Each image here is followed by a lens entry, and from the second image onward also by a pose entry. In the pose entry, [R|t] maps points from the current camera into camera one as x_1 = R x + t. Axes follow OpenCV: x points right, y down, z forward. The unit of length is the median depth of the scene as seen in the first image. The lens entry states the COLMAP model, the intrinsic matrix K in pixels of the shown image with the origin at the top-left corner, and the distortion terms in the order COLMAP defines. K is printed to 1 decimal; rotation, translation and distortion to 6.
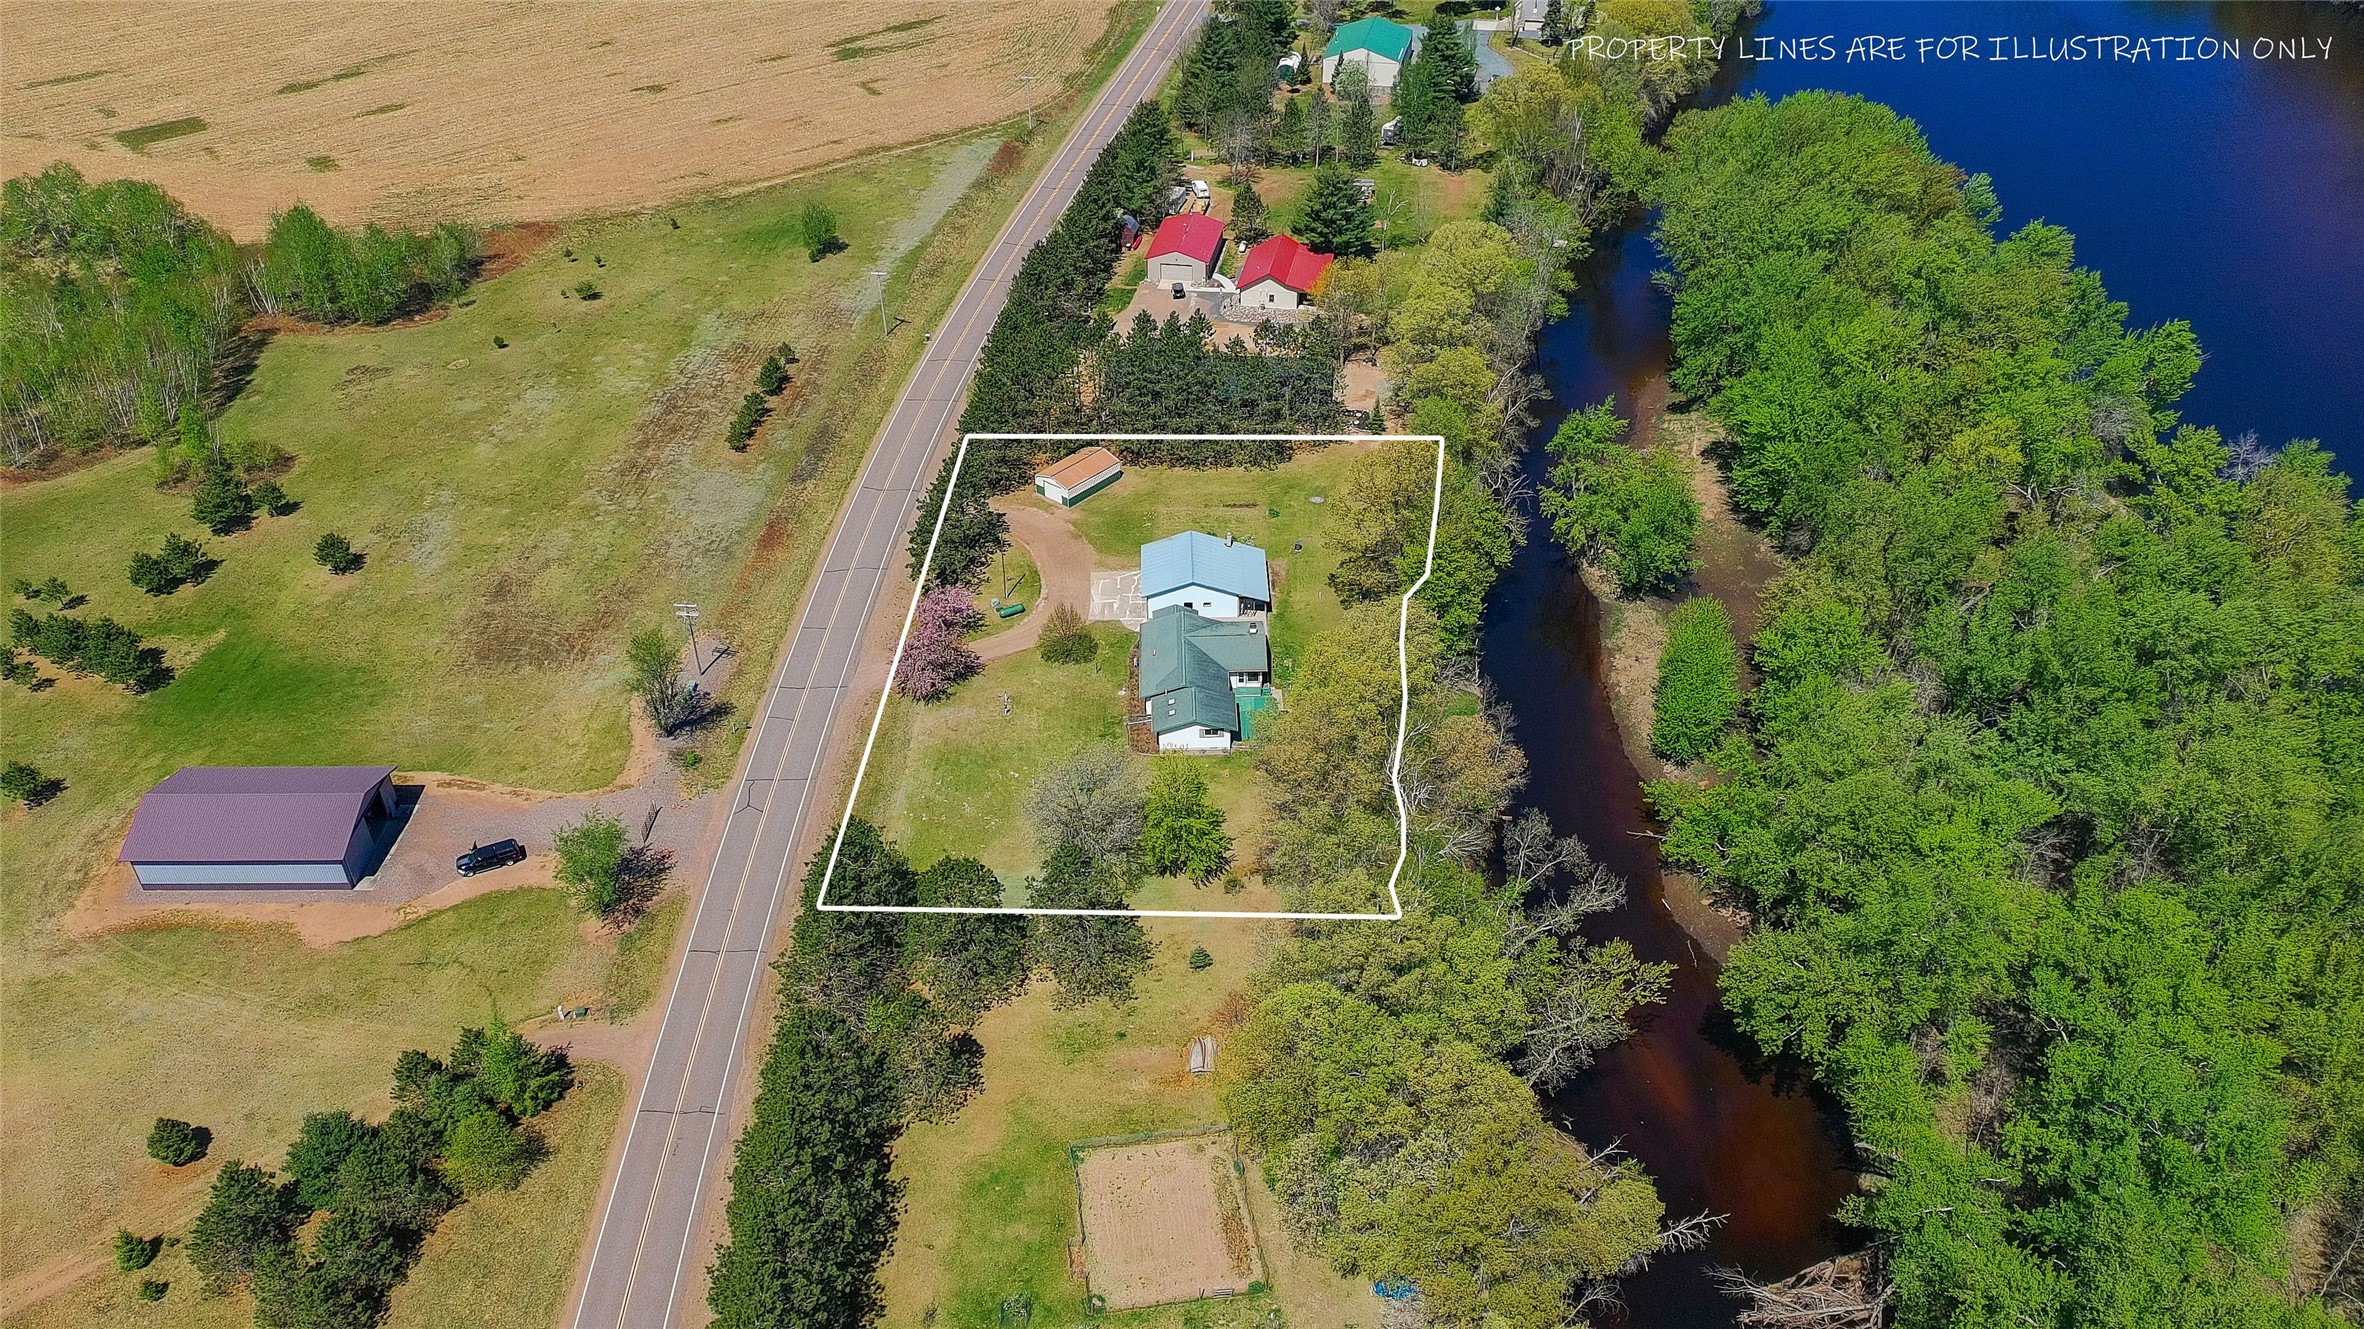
lens RADIAL K [[1813.0, 0, 1182.0], [0, 1813.0, 664.5], [0, 0, 1]] dist [0.064535, -0.052308]
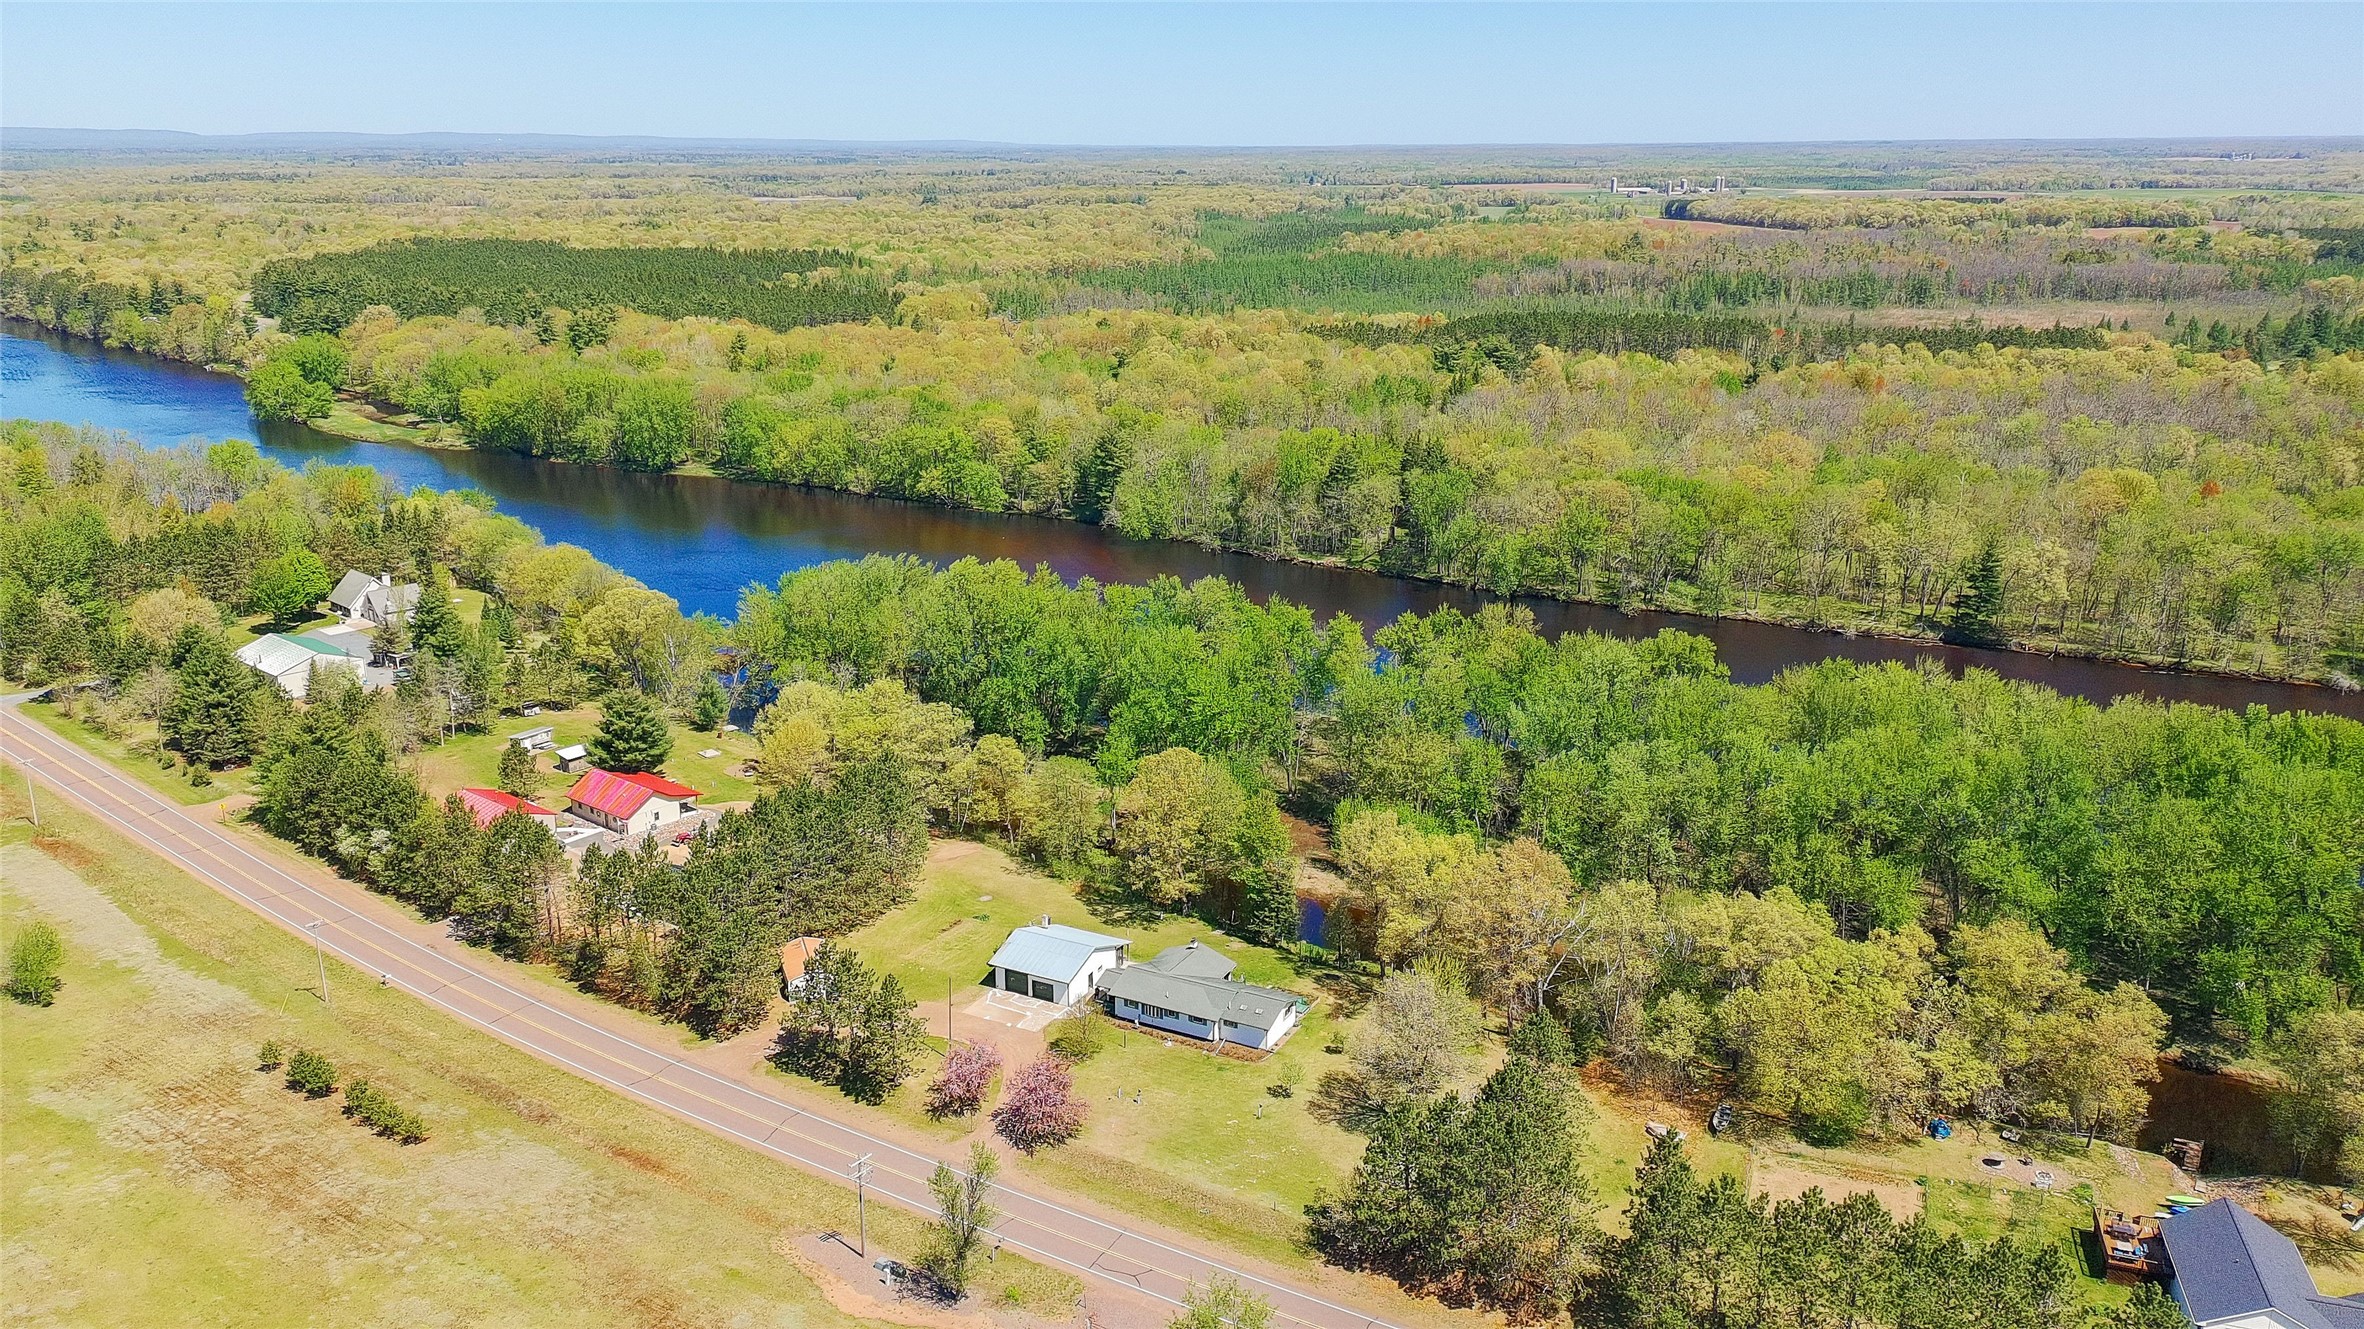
lens RADIAL K [[1813.0, 0, 1182.0], [0, 1813.0, 664.5], [0, 0, 1]] dist [0.064535, -0.052308]
pose [[0.492736, -0.231803, 0.838736, -0.691511], [0.508747, 0.858713, -0.061551, -0.083531], [-0.705966, 0.457033, 0.541048, 0.301383]]
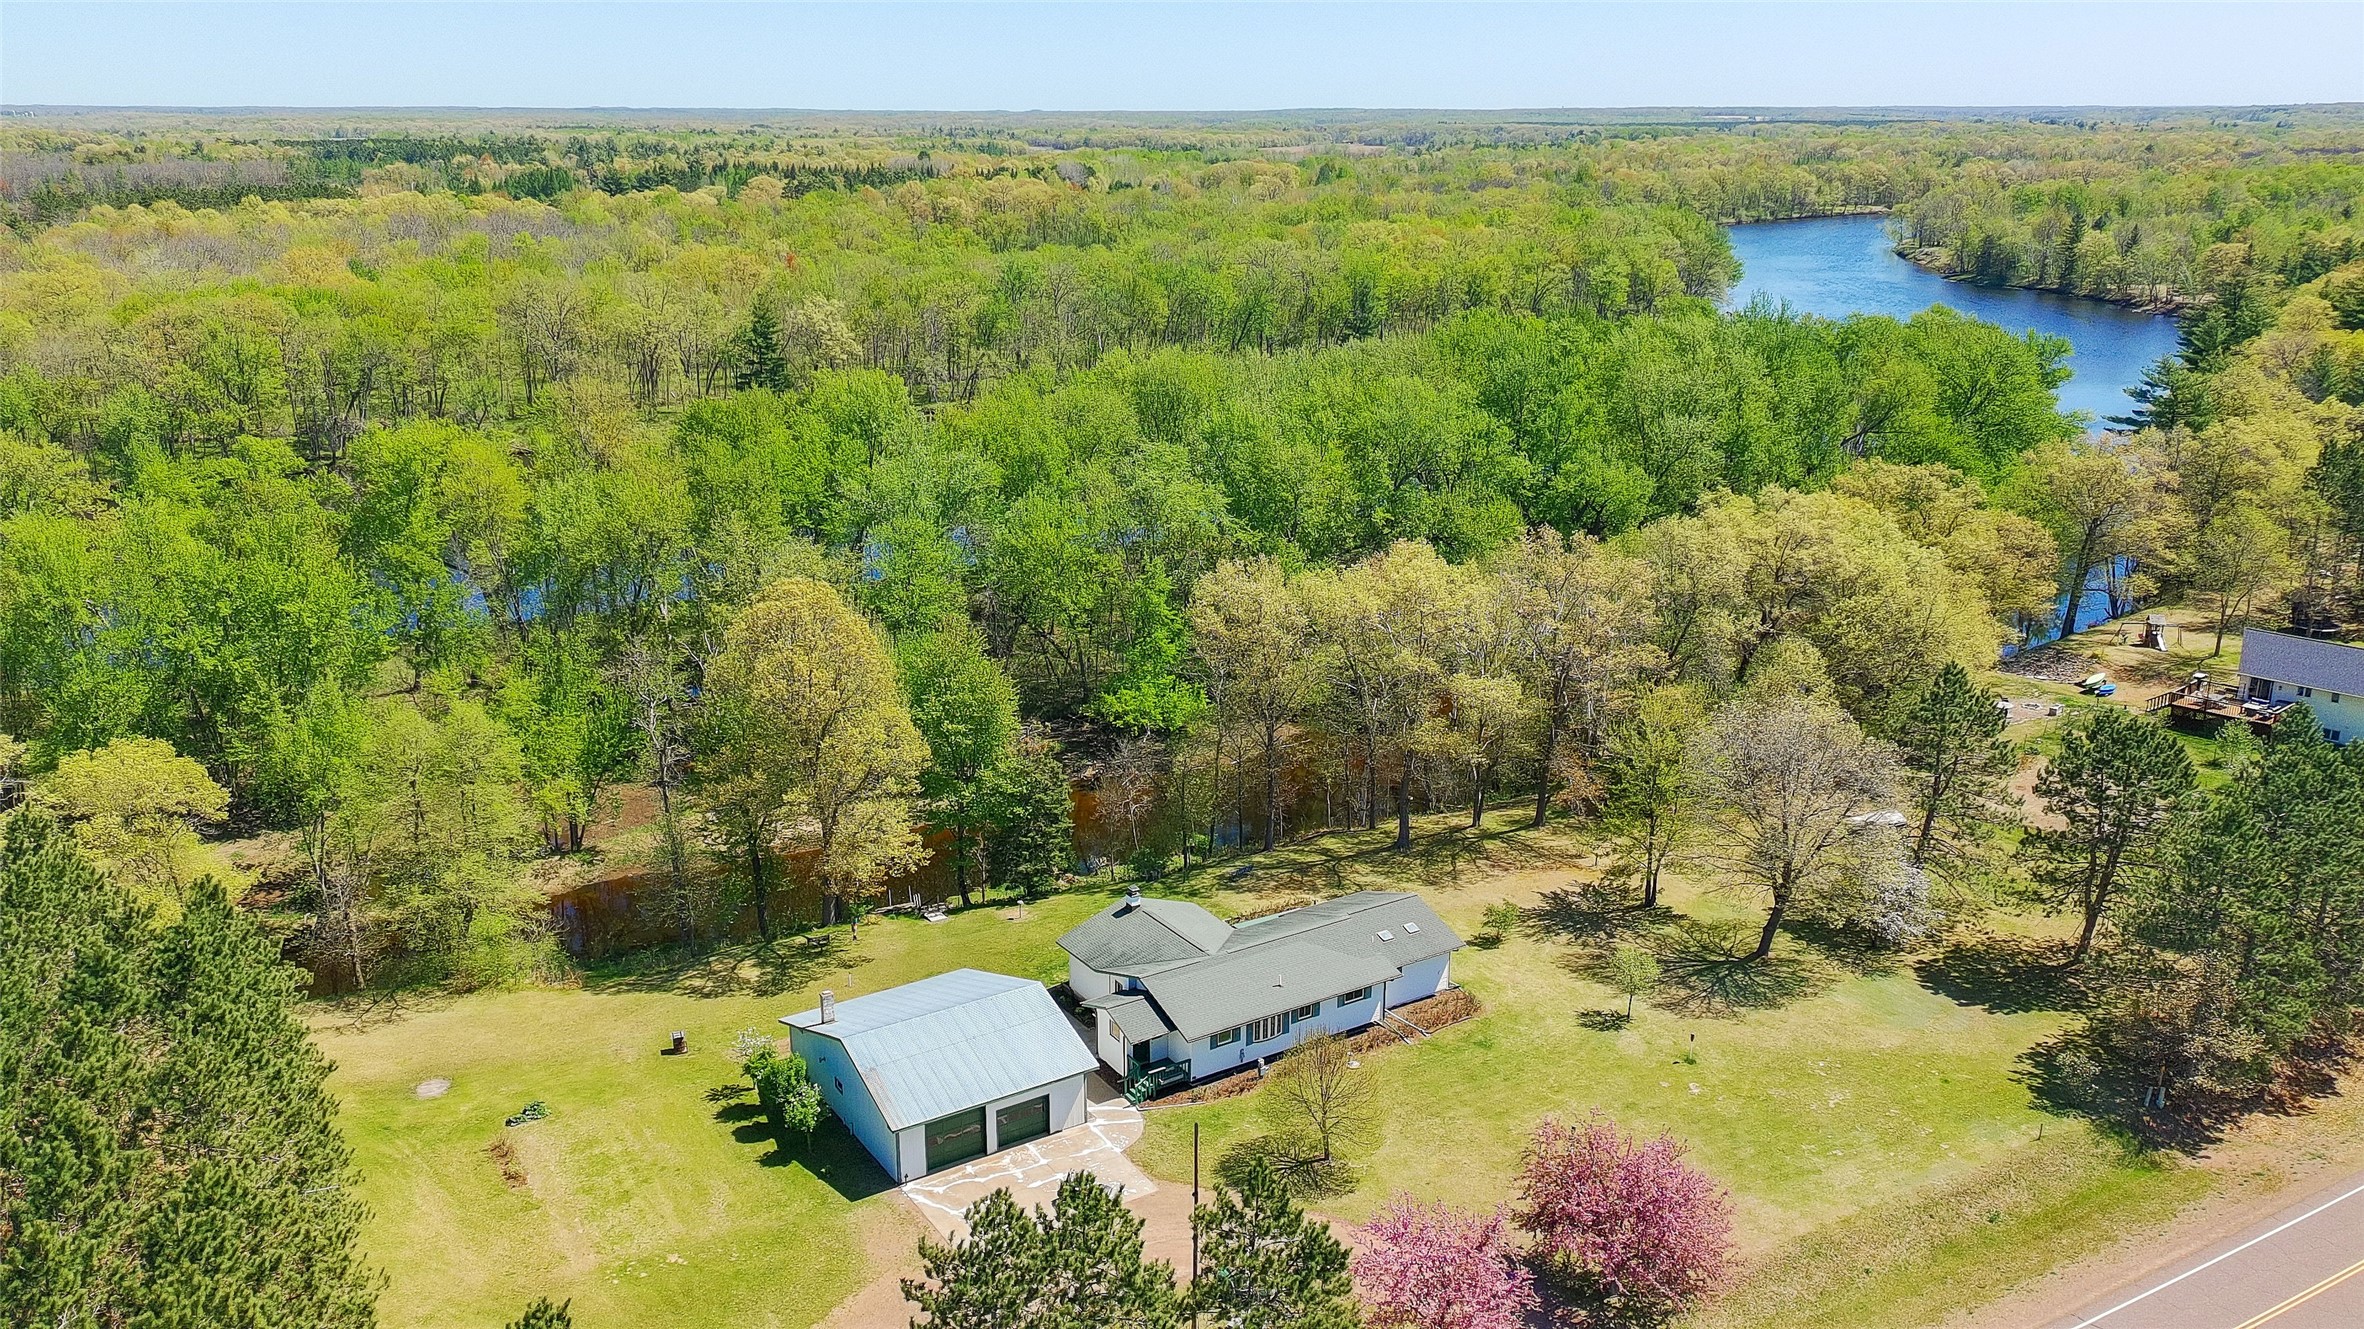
lens RADIAL K [[1813.0, 0, 1182.0], [0, 1813.0, 664.5], [0, 0, 1]] dist [0.064535, -0.052308]
pose [[-0.525787, -0.236677, 0.817026, -0.315769], [0.503117, 0.687953, 0.523061, -0.278914], [-0.685873, 0.686079, -0.242641, 0.907188]]
